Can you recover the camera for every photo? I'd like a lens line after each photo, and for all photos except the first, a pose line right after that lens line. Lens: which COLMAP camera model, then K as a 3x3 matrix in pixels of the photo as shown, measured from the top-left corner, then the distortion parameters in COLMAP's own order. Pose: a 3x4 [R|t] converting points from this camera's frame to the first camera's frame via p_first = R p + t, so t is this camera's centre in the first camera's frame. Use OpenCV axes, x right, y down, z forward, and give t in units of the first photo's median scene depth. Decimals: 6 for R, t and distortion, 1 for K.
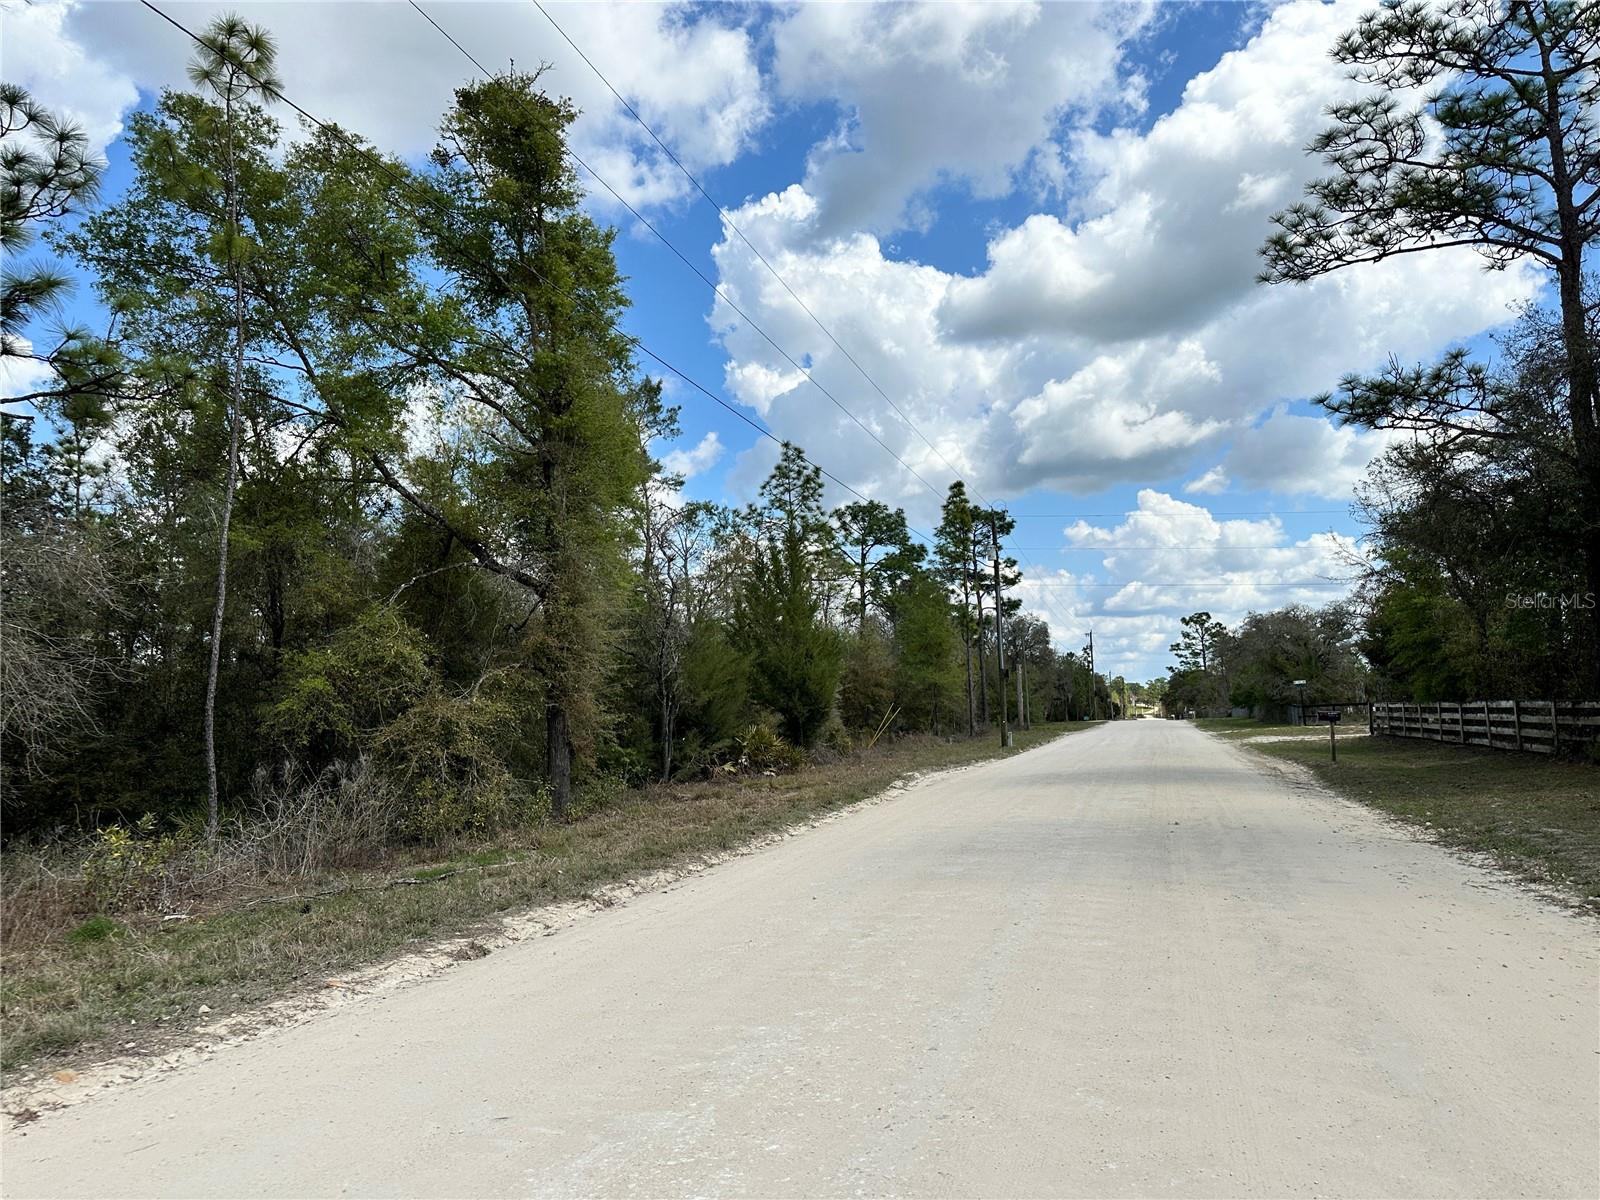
lens RADIAL K [[1128.2, 0, 808.2], [0, 1128.2, 605.2], [0, 0, 1]] dist [0.043826, -0.042307]
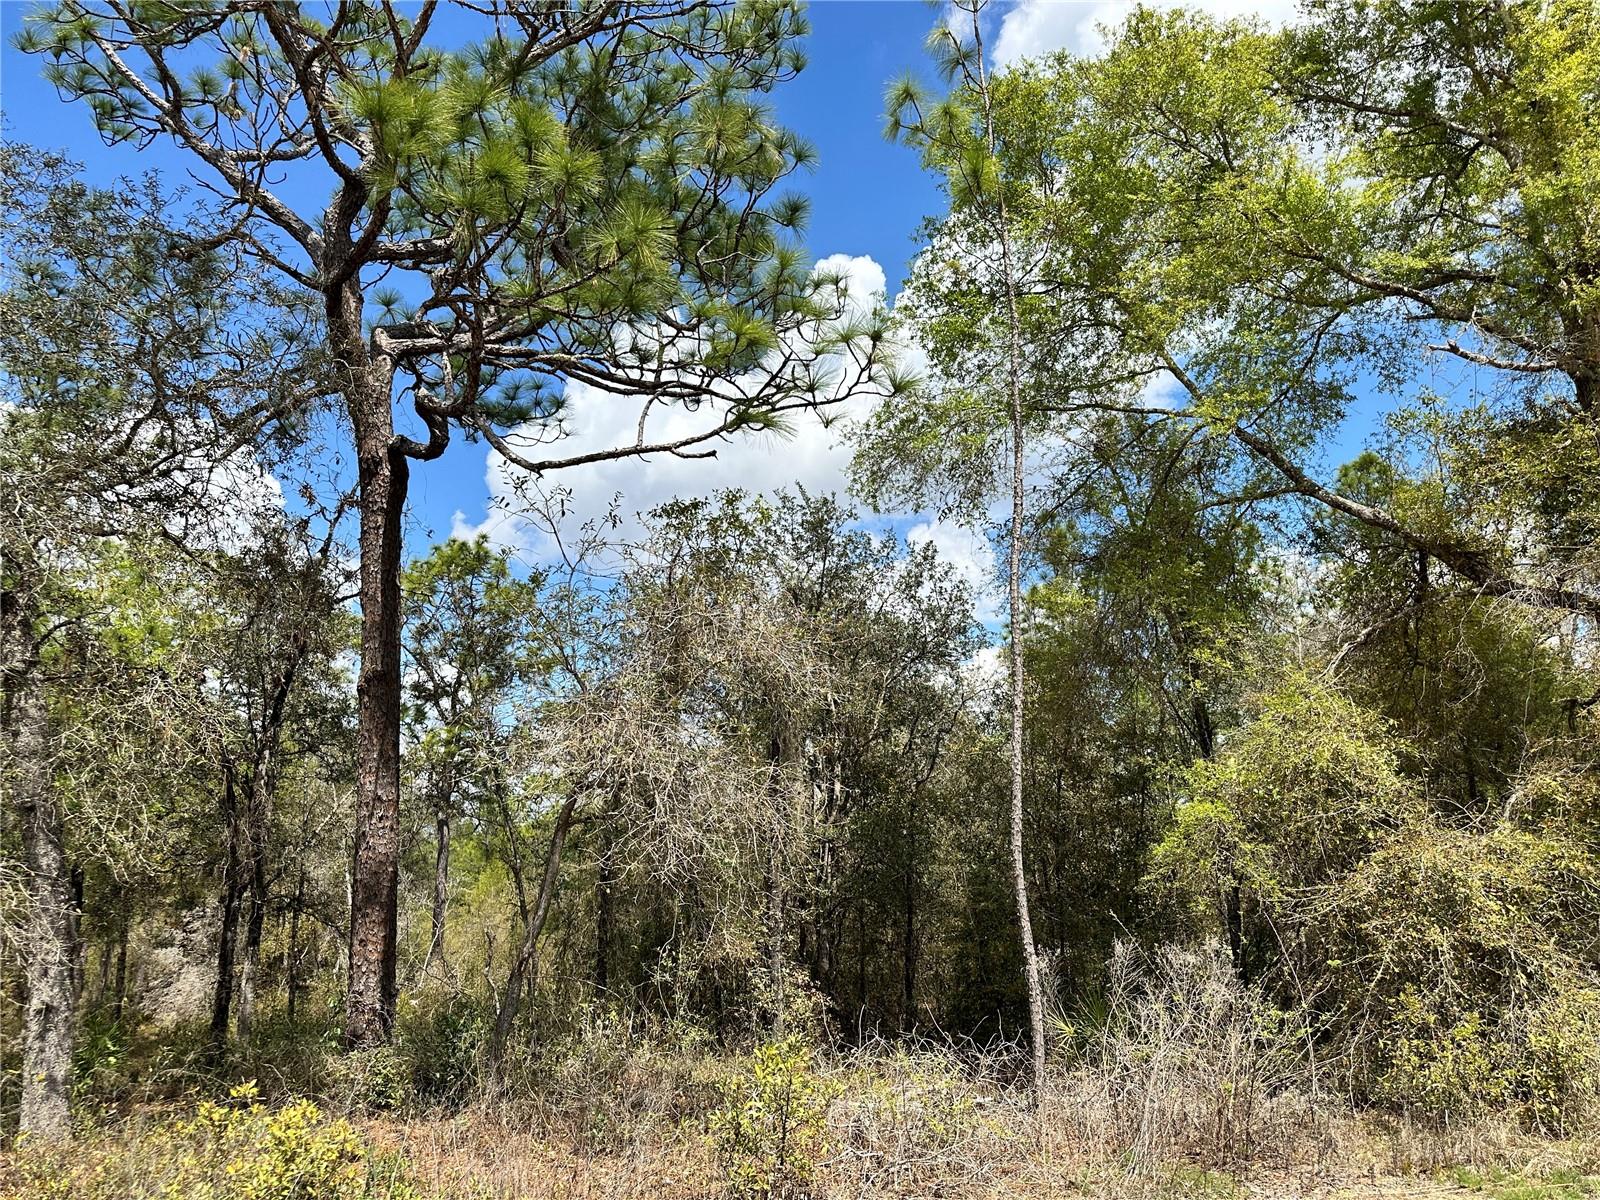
lens RADIAL K [[1128.2, 0, 799.4], [0, 1128.2, 601.1], [0, 0, 1]] dist [0.043826, -0.042307]
pose [[0.614890, -0.177508, -0.768375, -0.067309], [0.073518, 0.982998, -0.168257, 0.041030], [0.785178, 0.046970, 0.617486, 0.402869]]
